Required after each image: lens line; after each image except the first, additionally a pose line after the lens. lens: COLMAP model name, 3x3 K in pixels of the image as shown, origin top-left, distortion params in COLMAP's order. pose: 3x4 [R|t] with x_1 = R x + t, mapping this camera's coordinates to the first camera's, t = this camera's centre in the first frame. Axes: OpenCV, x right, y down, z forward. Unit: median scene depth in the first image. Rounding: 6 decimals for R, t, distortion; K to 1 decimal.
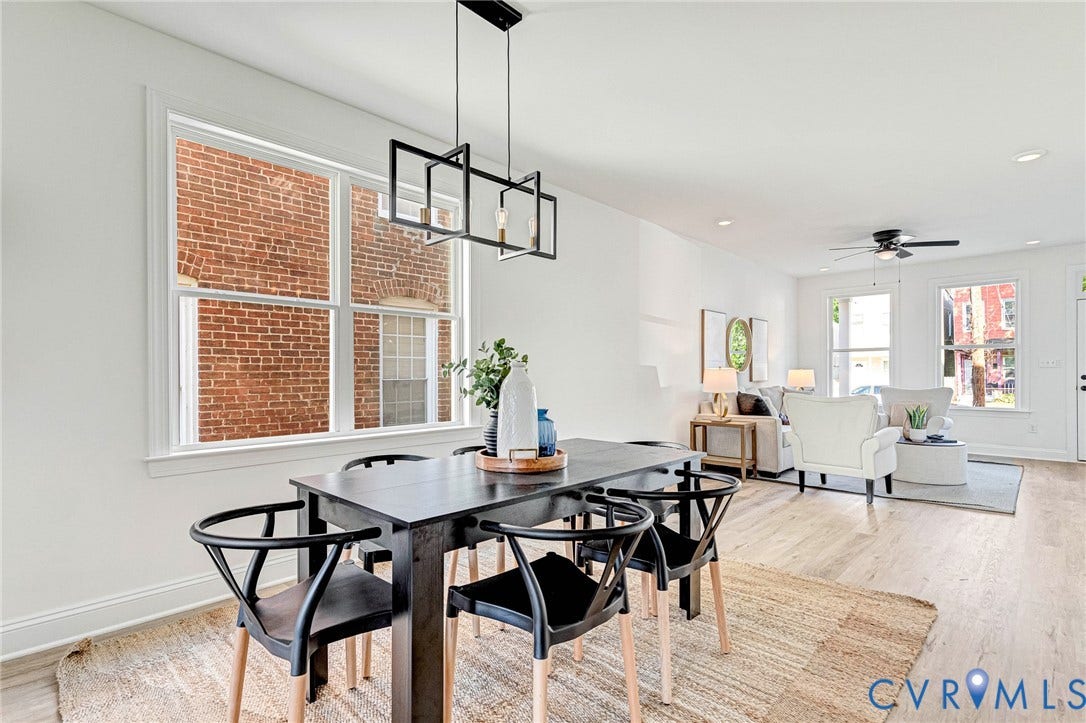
lens RADIAL K [[526.7, 0, 546.8], [0, 526.7, 366.7], [0, 0, 1]] dist [0.009384, 0.001206]
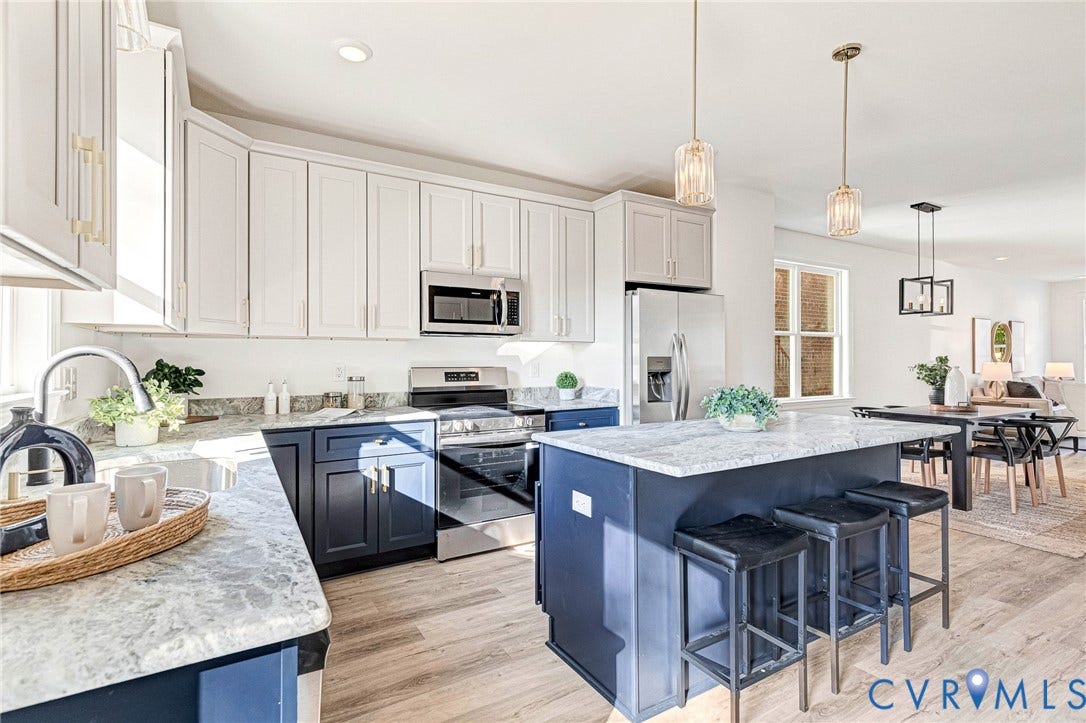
lens RADIAL K [[526.7, 0, 535.9], [0, 526.7, 351.8], [0, 0, 1]] dist [0.009384, 0.001206]
pose [[0.960989, -0.005173, -0.276537, -0.436371], [0.004386, 0.999984, -0.003462, -0.025502], [0.276551, 0.002114, 0.960997, -0.652235]]
